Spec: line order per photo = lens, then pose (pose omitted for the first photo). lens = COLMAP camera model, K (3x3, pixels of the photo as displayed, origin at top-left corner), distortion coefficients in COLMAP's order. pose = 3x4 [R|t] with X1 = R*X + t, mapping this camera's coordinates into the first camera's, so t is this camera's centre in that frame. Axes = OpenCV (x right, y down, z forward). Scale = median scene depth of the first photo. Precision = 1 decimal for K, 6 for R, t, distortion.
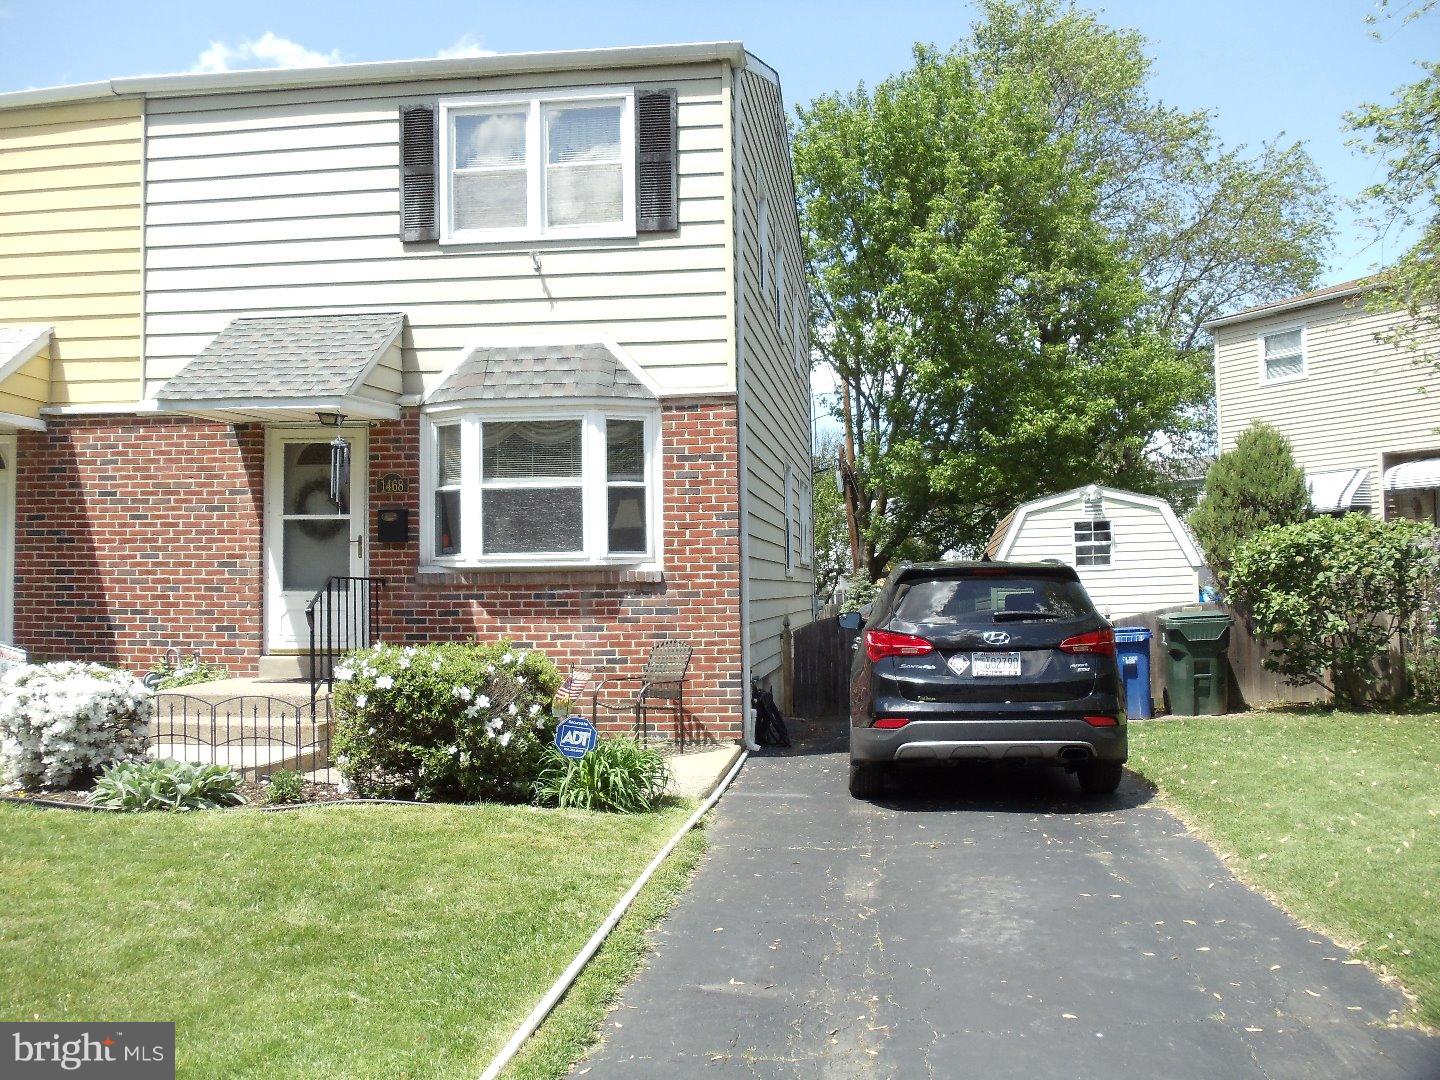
lens RADIAL K [[1289.4, 0, 720.0], [0, 1289.4, 540.0], [0, 0, 1]] dist [-0.010413, -0.004925]
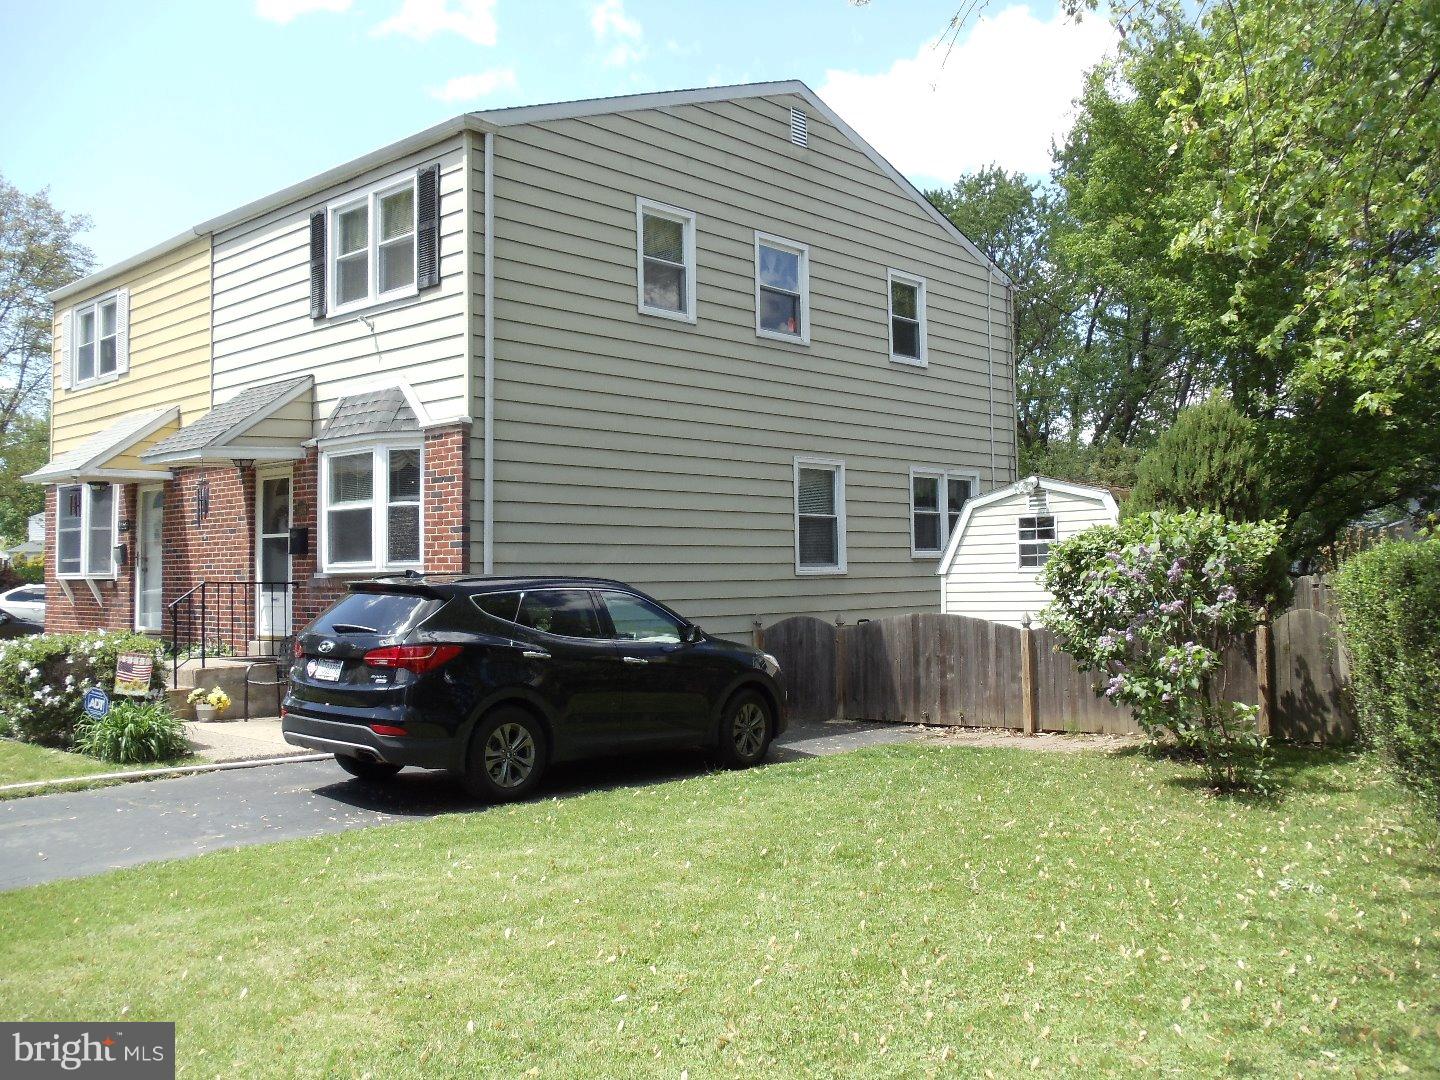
lens RADIAL K [[1289.4, 0, 720.0], [0, 1289.4, 540.0], [0, 0, 1]] dist [-0.010413, -0.004925]
pose [[0.814561, -0.015373, -0.579875, 0.835116], [0.020177, 0.999795, 0.001839, -0.005973], [0.579727, -0.013198, 0.814704, 0.191109]]
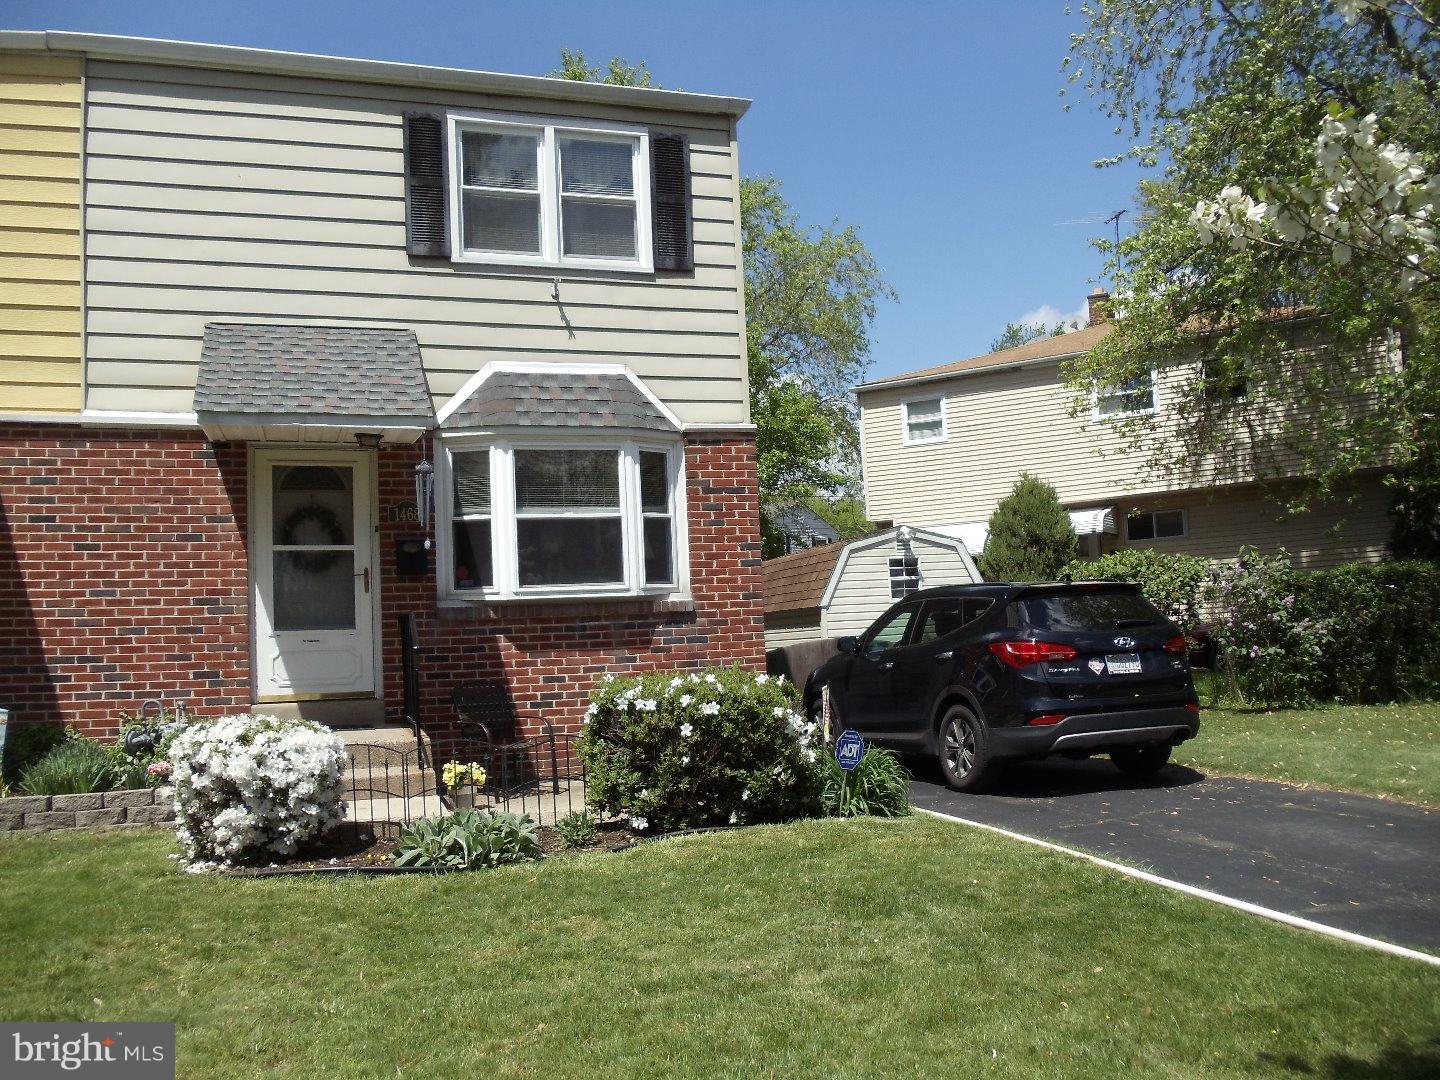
lens RADIAL K [[1289.4, 0, 720.0], [0, 1289.4, 540.0], [0, 0, 1]] dist [-0.010413, -0.004925]
pose [[0.905171, 0.006151, 0.425004, -0.445208], [0.011732, 0.999153, -0.039448, 0.015997], [-0.424886, 0.040693, 0.904332, 0.063682]]
